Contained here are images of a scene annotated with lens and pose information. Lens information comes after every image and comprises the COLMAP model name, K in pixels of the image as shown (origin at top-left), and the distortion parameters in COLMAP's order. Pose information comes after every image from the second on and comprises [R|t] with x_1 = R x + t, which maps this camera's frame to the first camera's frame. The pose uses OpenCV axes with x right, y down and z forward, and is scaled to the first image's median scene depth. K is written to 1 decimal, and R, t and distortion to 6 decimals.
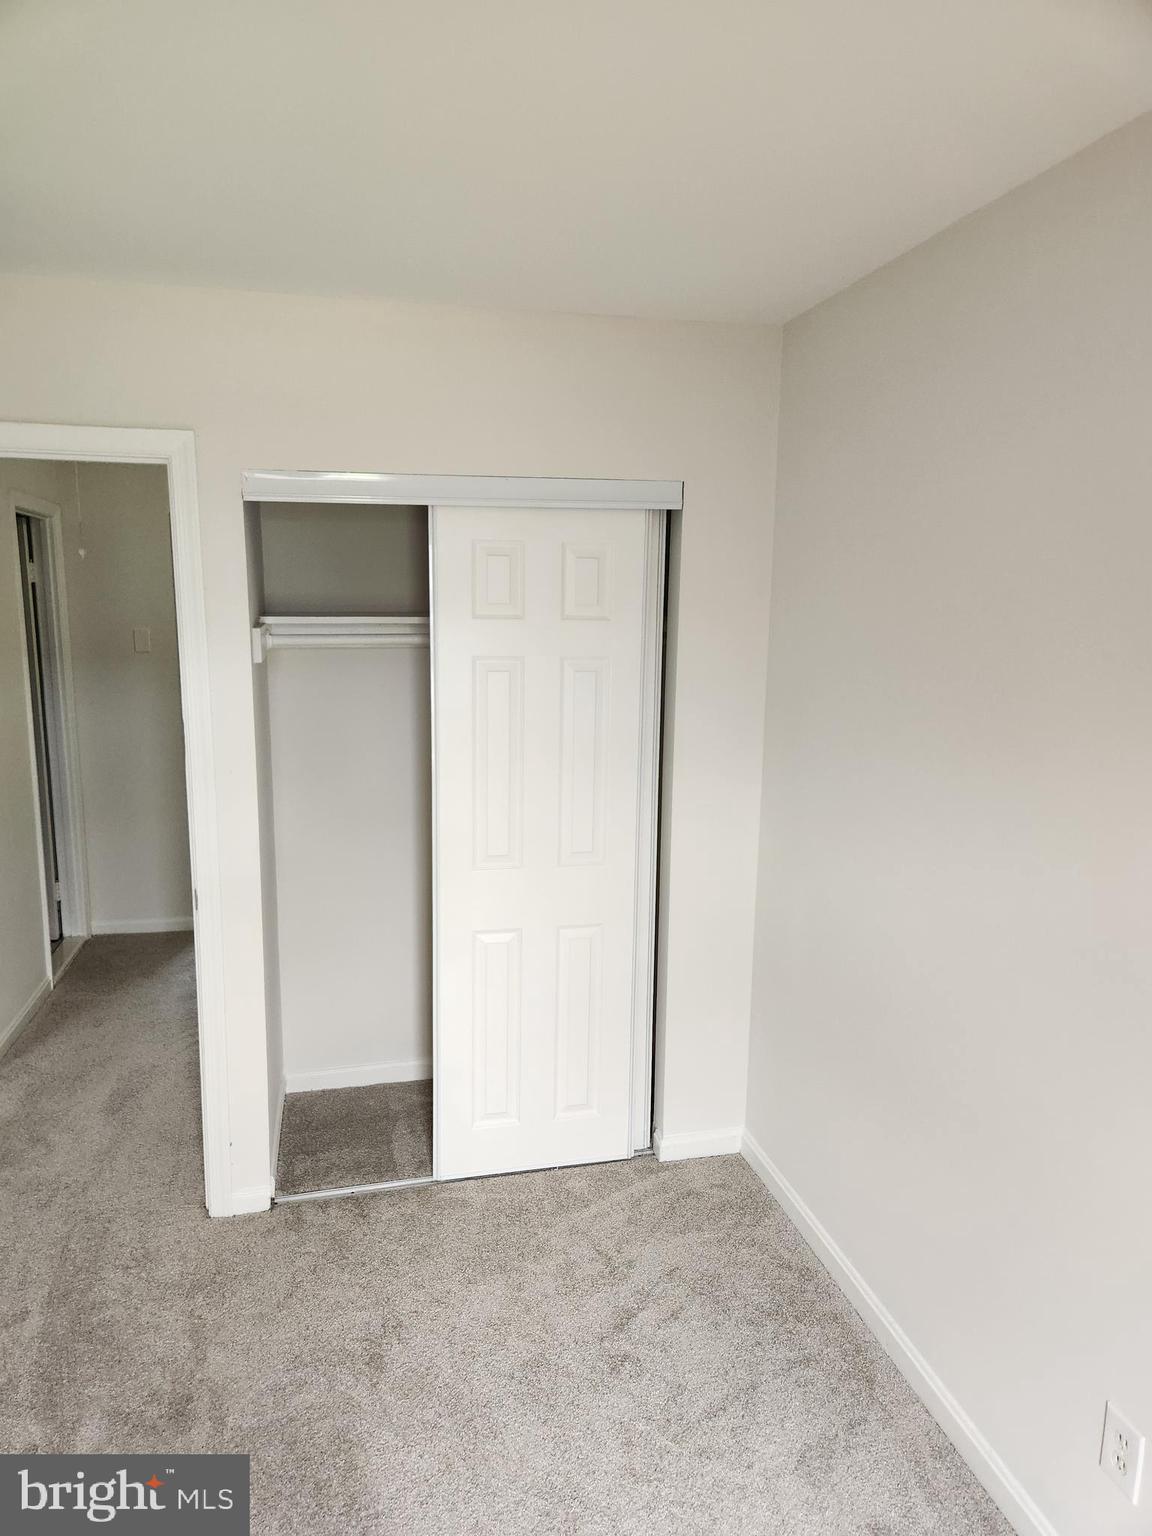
lens RADIAL K [[1031.3, 0, 533.4], [0, 1031.3, 759.5], [0, 0, 1]] dist [0.073371, -0.058745]
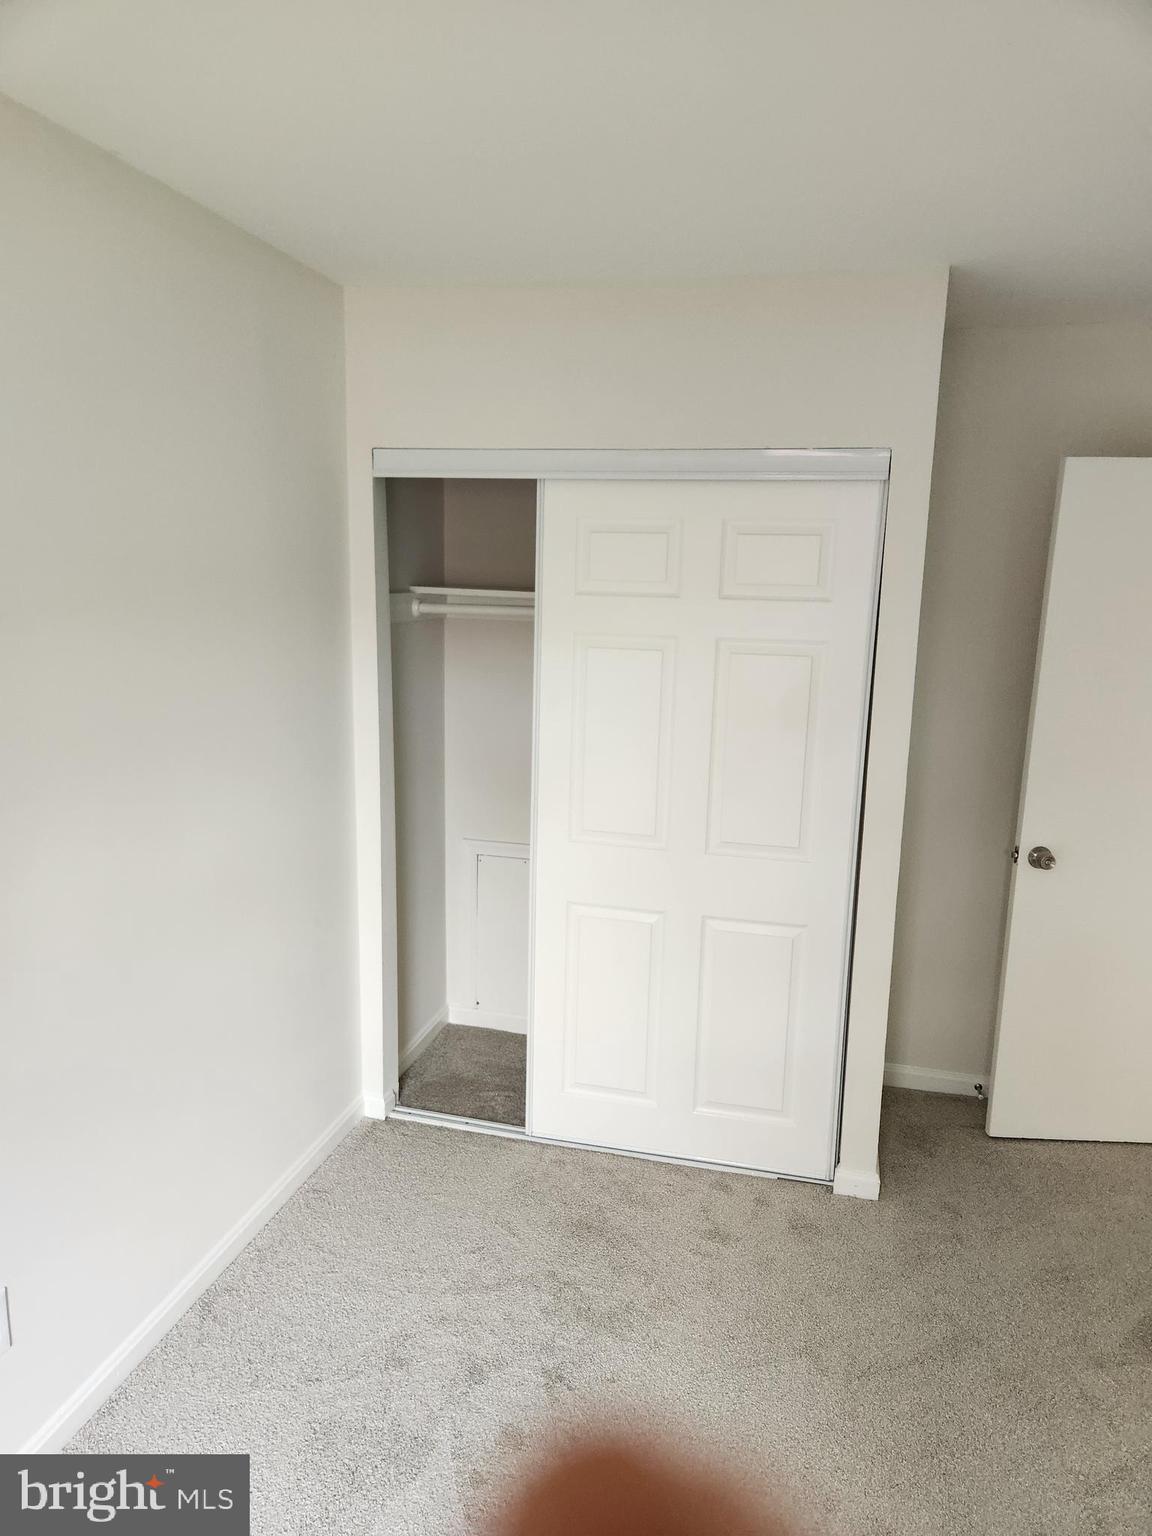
lens RADIAL K [[1031.3, 0, 574.2], [0, 1031.3, 768.9], [0, 0, 1]] dist [0.073371, -0.058745]
pose [[0.904057, 0.102993, -0.414818, 0.320615], [-0.092873, 0.994681, 0.044555, -0.008540], [0.417201, -0.001755, 0.908813, 0.071530]]
